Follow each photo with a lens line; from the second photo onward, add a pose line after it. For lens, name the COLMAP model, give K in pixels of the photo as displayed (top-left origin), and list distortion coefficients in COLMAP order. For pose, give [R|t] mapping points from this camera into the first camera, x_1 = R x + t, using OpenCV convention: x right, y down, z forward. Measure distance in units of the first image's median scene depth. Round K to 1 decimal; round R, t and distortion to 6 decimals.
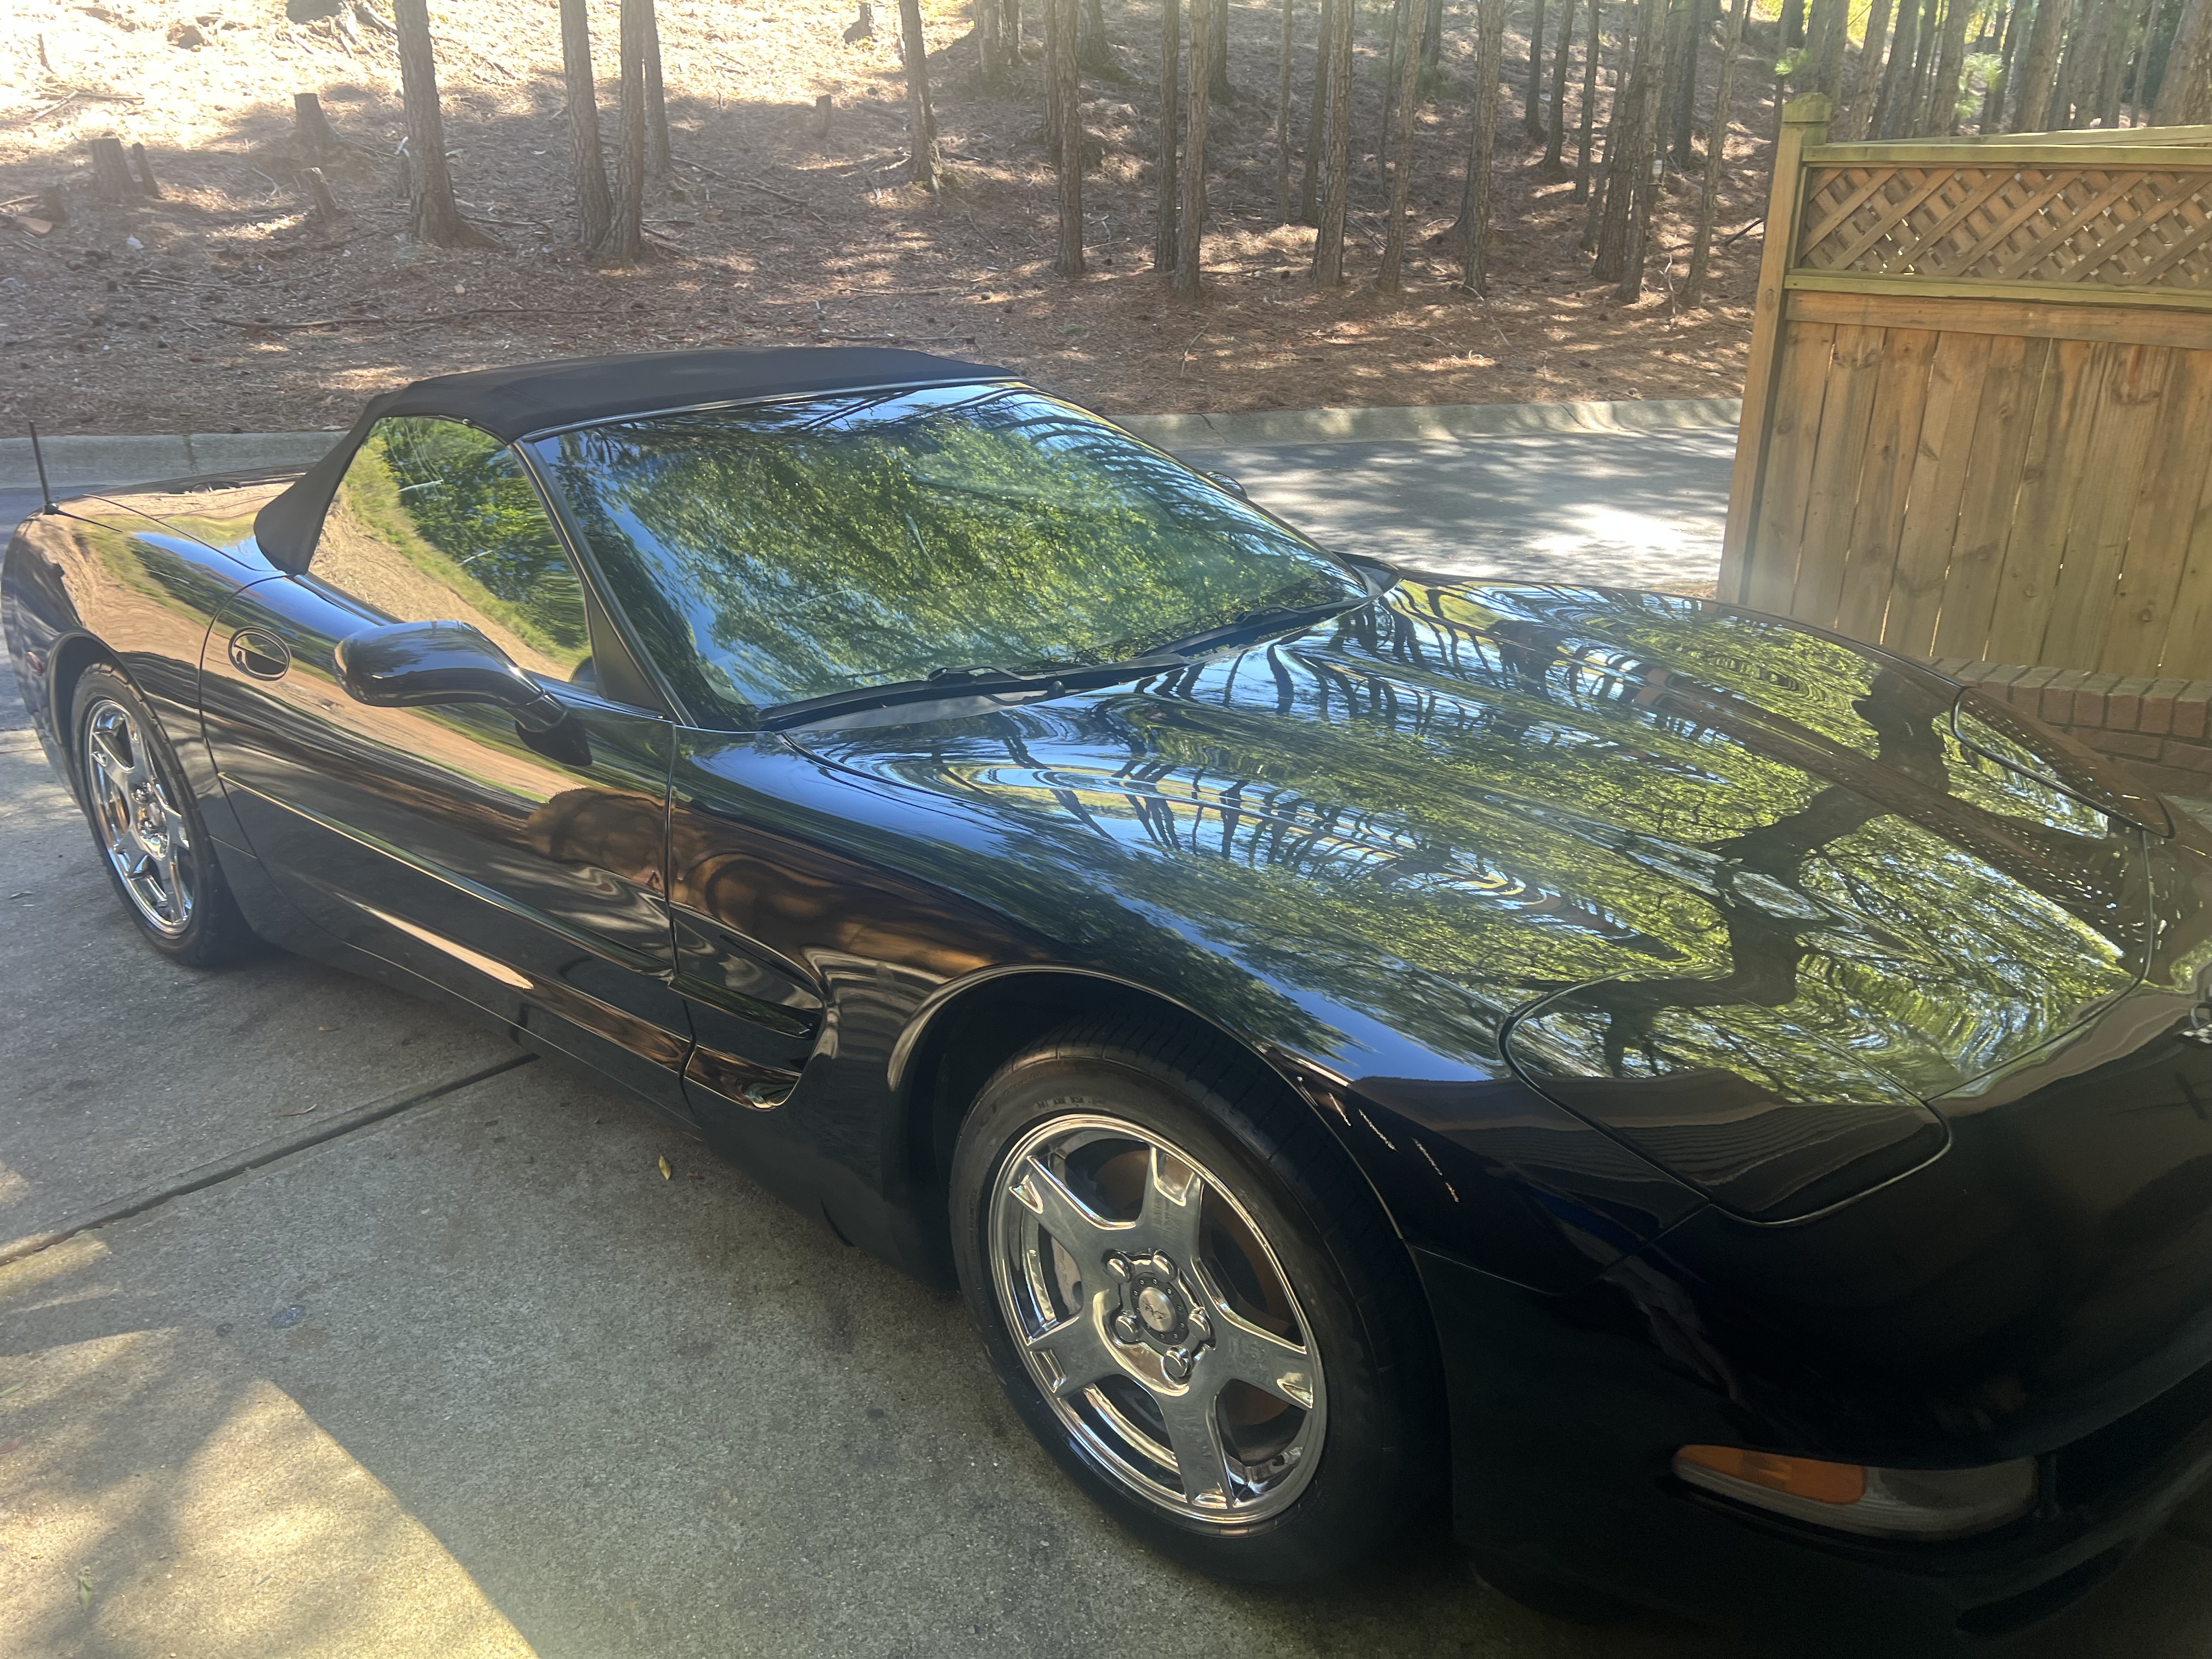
lens RADIAL K [[1636.7, 0, 1106.0], [0, 1636.7, 829.5], [0, 0, 1]] dist [0.063991, -0.081141]
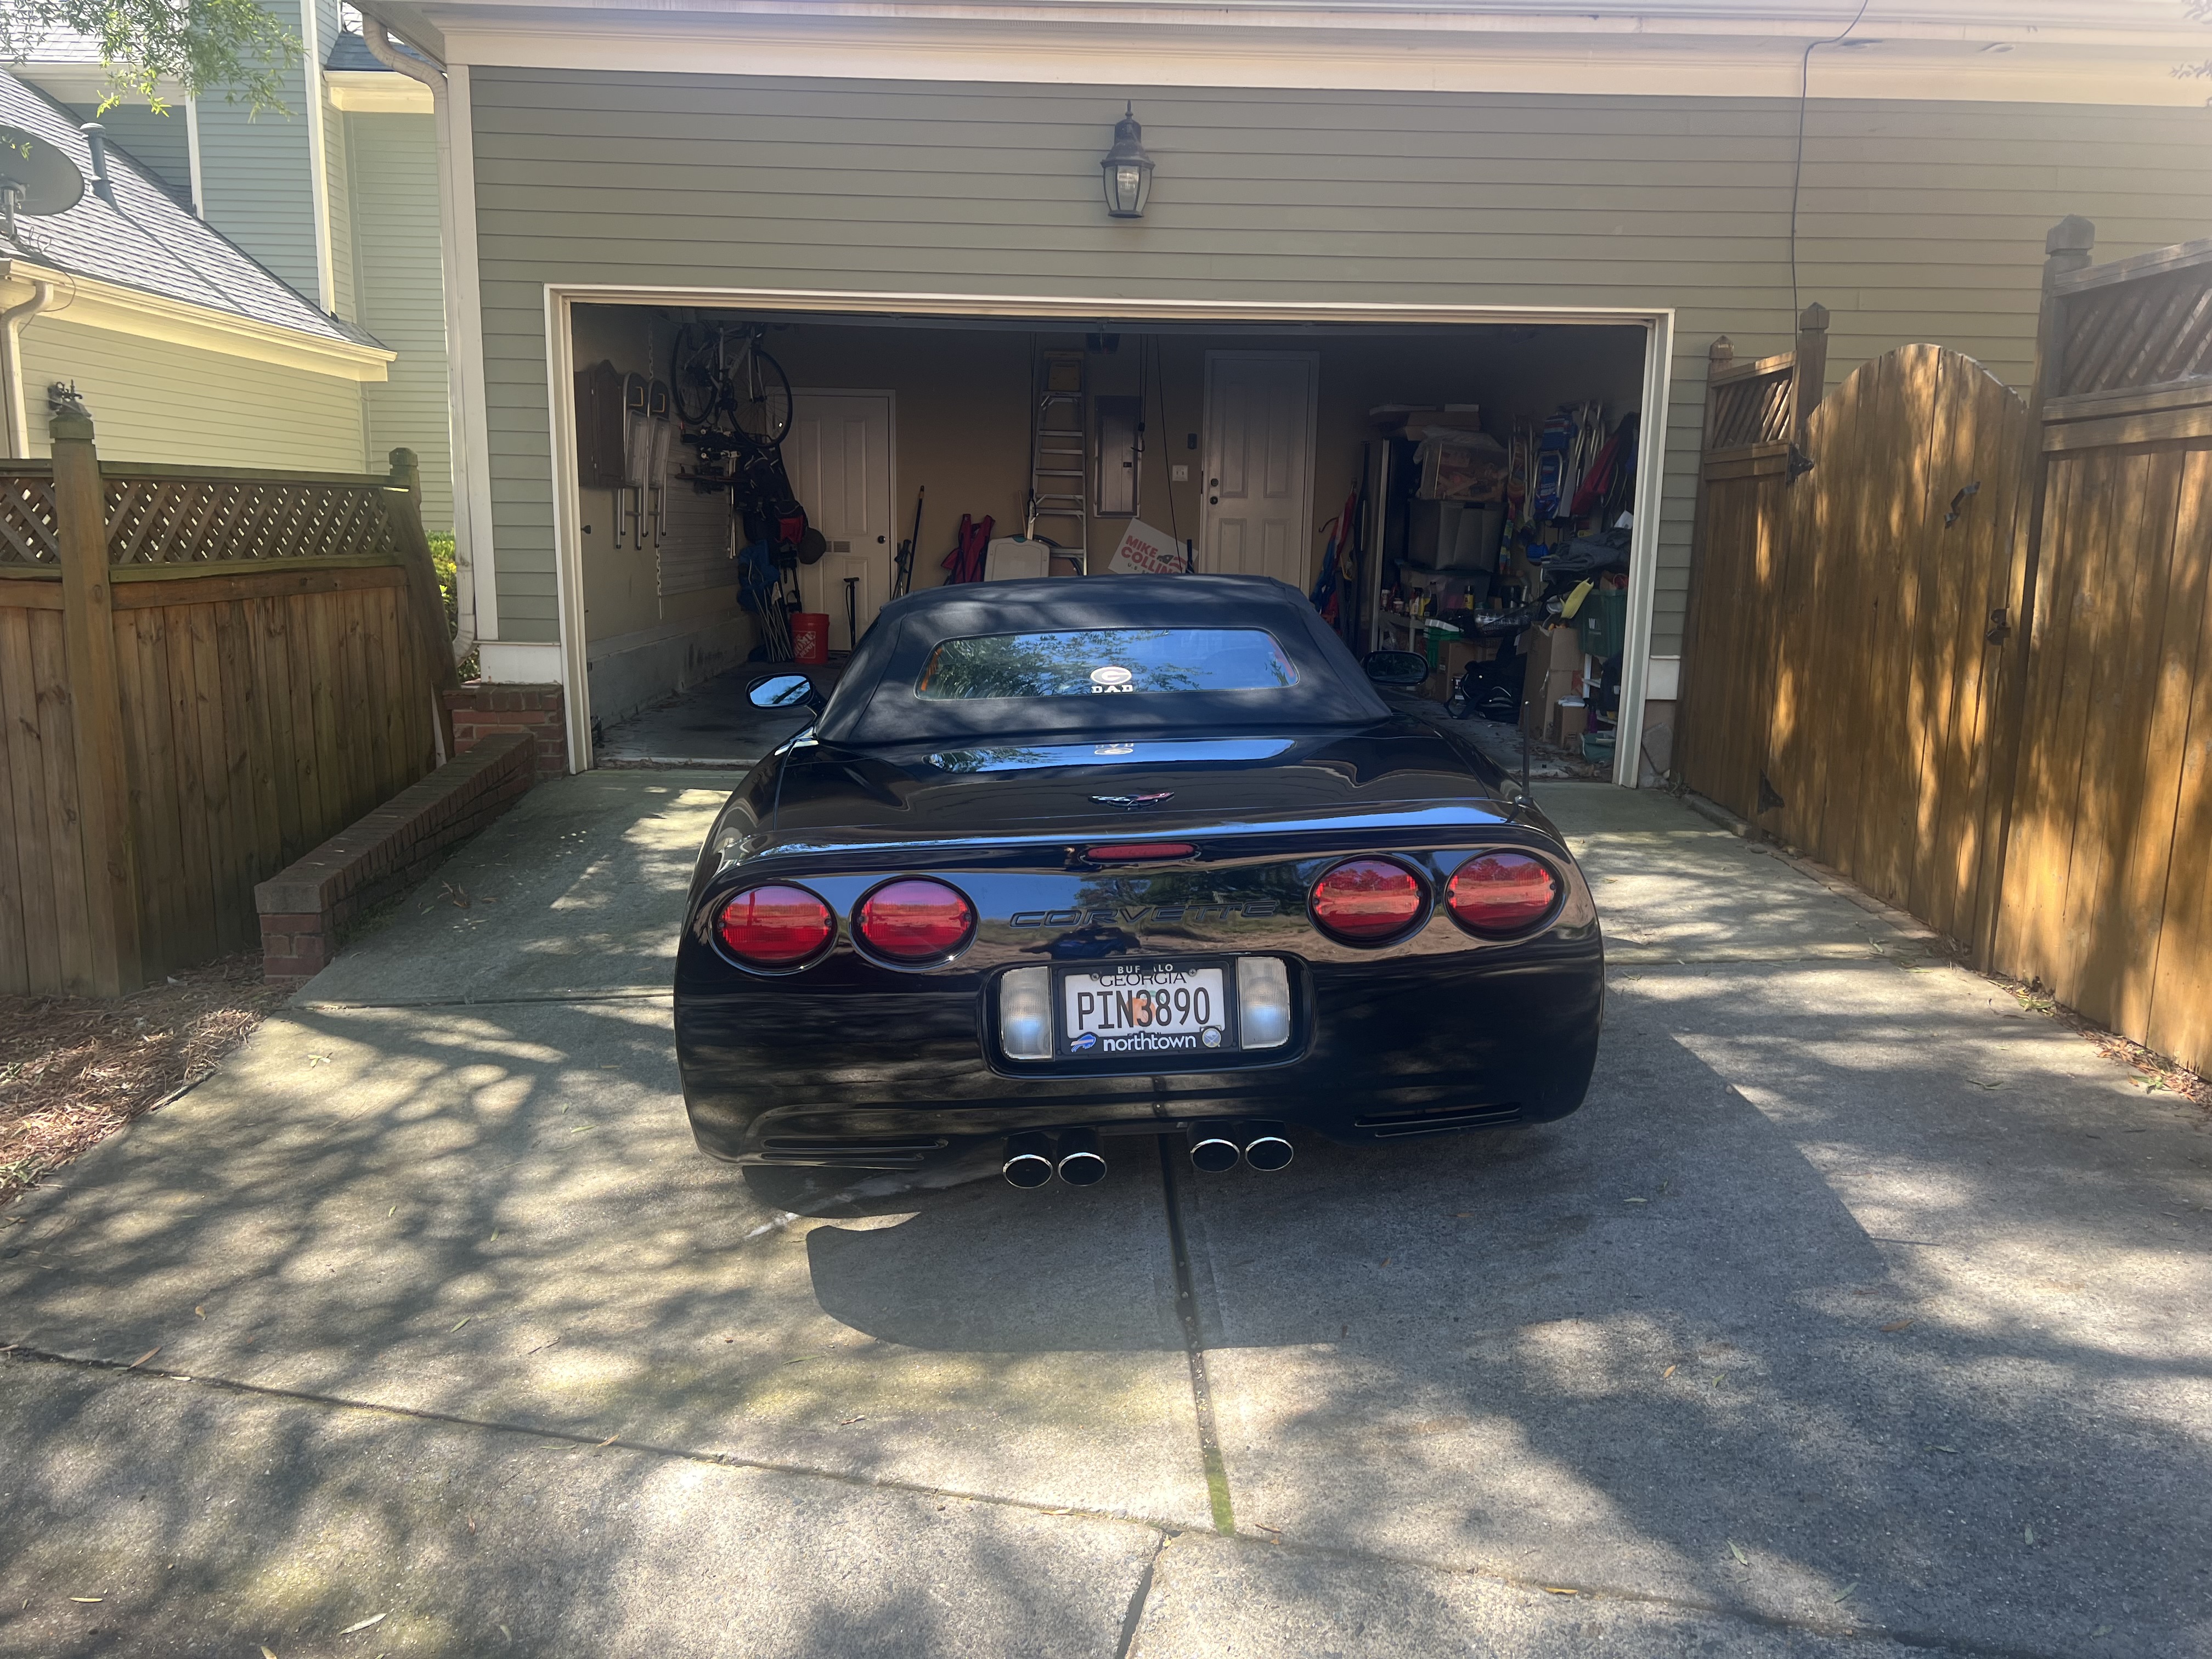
lens RADIAL K [[1636.7, 0, 1106.0], [0, 1636.7, 829.5], [0, 0, 1]] dist [0.063991, -0.081141]
pose [[-0.677525, -0.128699, 0.724153, -0.928927], [0.291173, 0.857199, 0.424769, -0.503061], [-0.675410, 0.498645, -0.543300, 1.346494]]
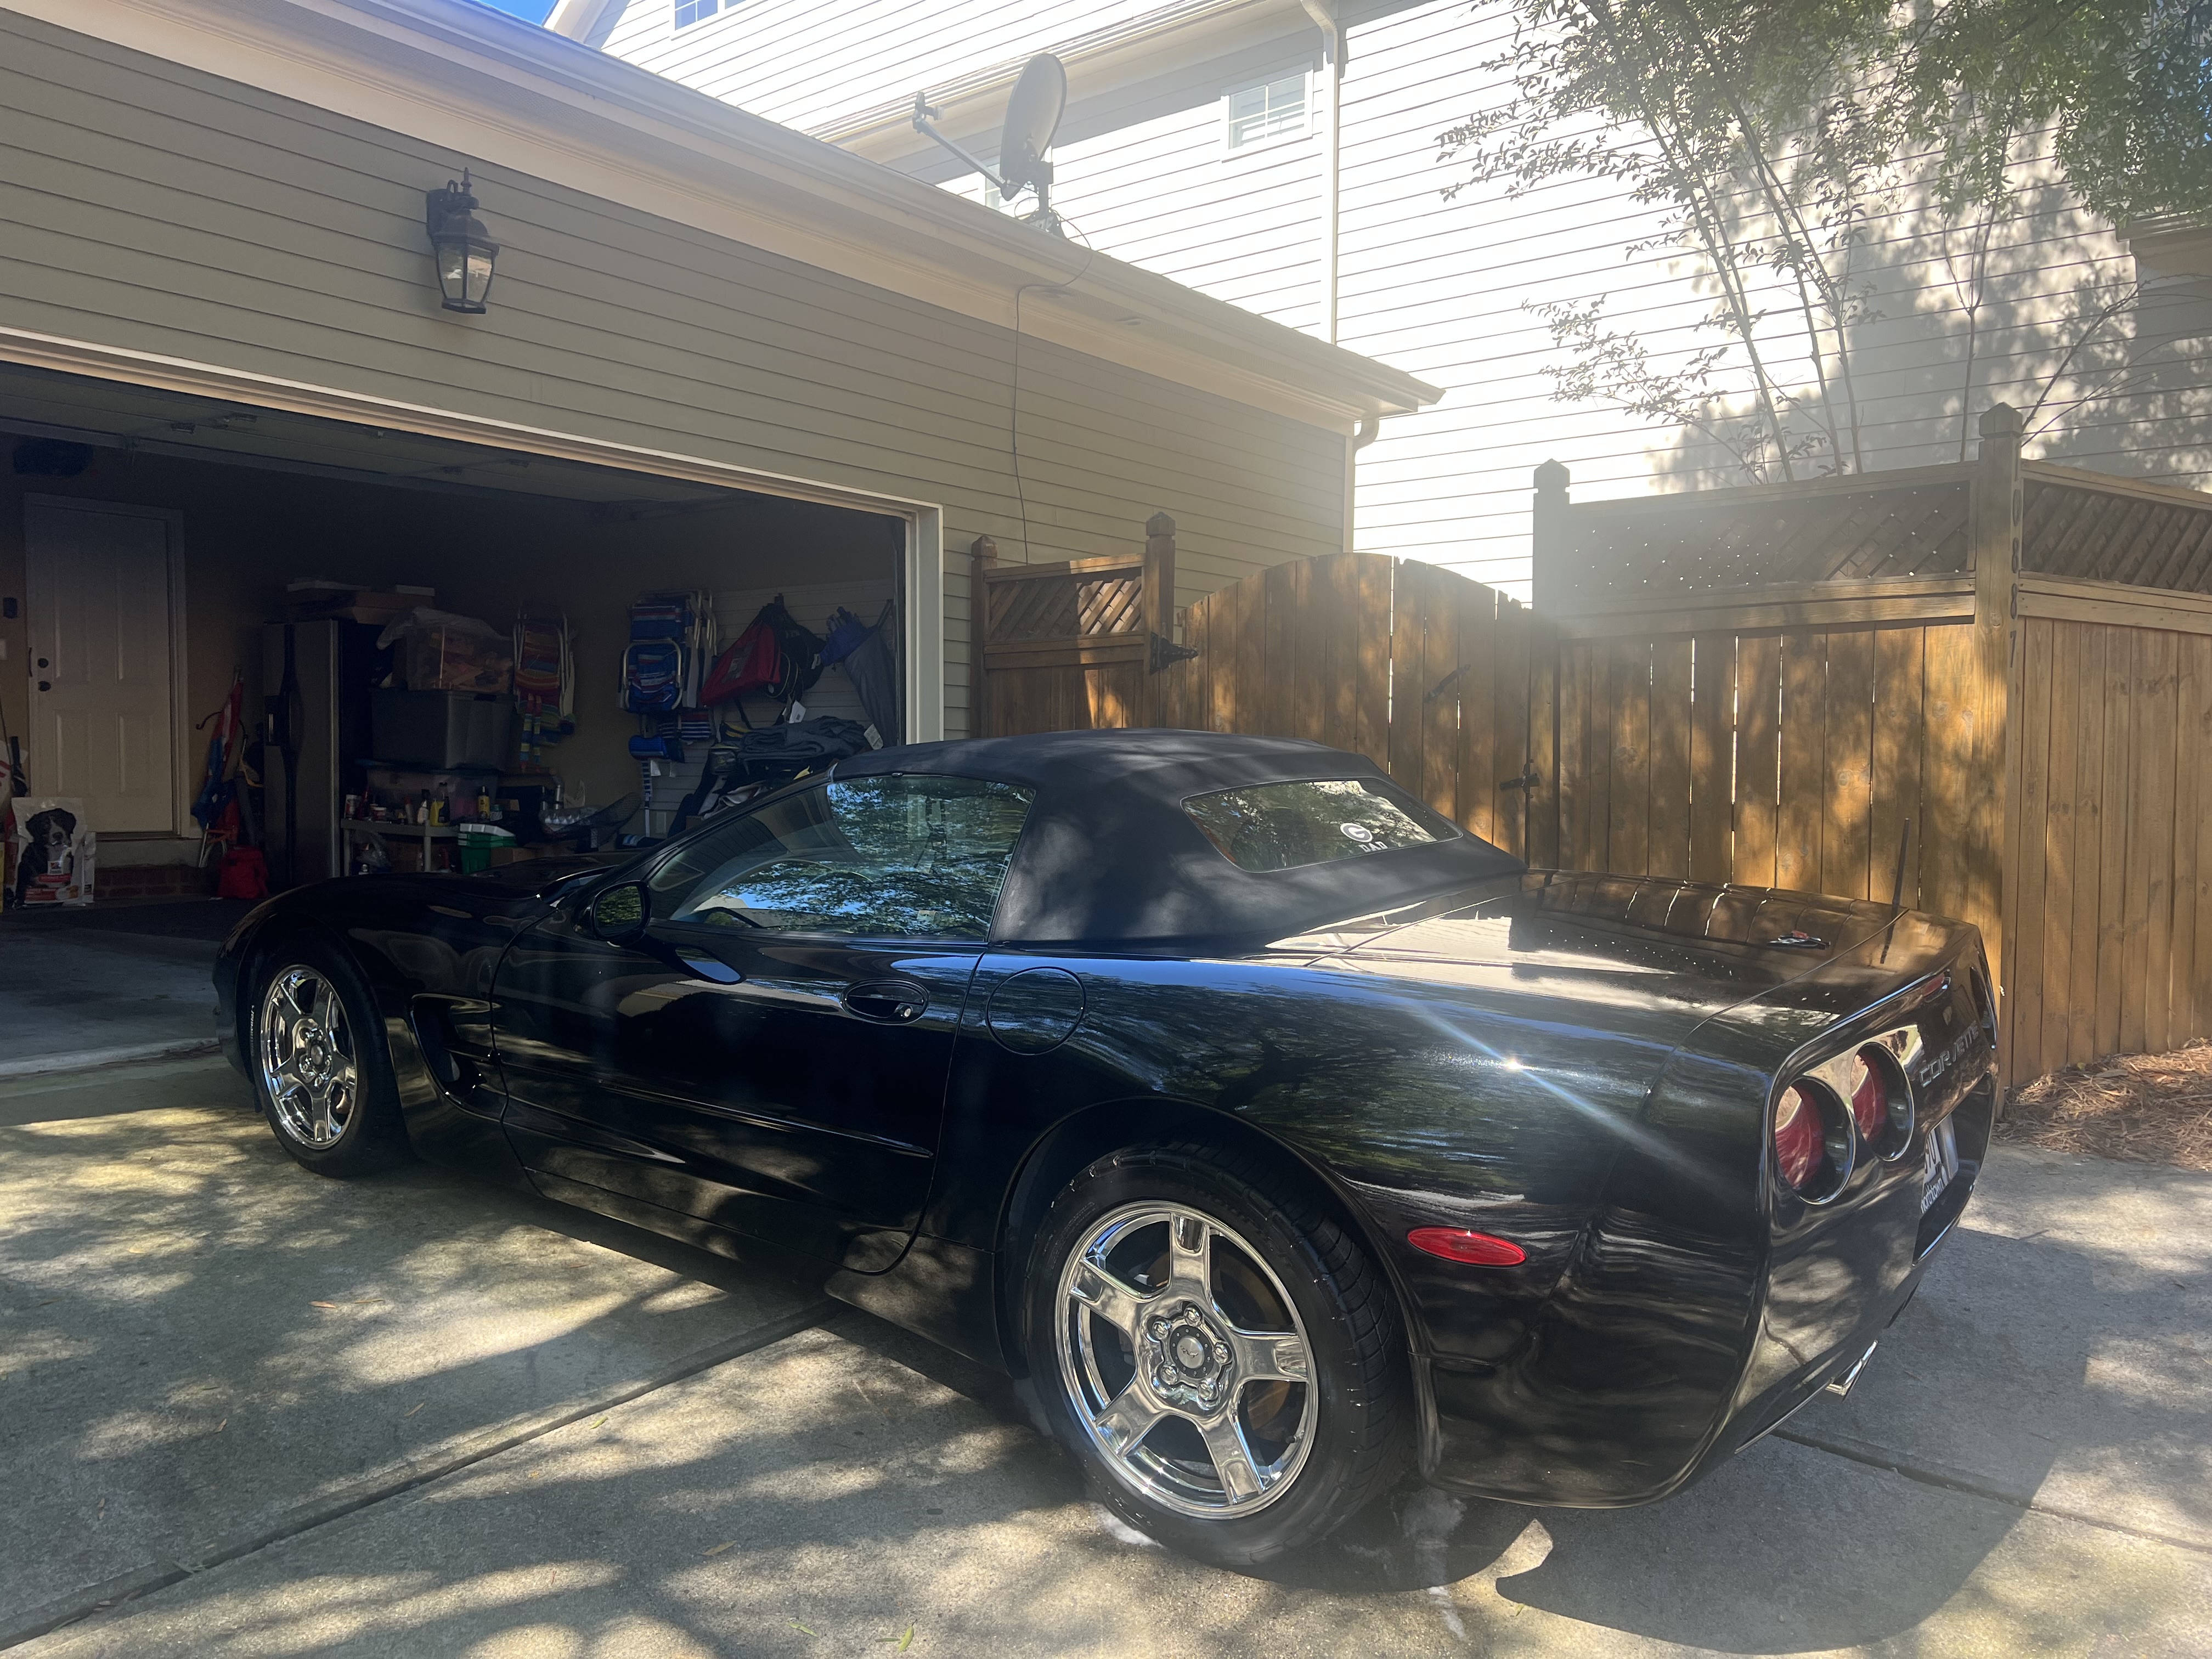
lens RADIAL K [[1641.8, 0, 1099.4], [0, 1641.8, 863.0], [0, 0, 1]] dist [0.045014, -0.039490]
pose [[-0.999128, 0.010092, -0.040517, -0.158299], [-0.009535, 0.889566, 0.456707, -0.531449], [0.040651, 0.456695, -0.888694, 1.494233]]
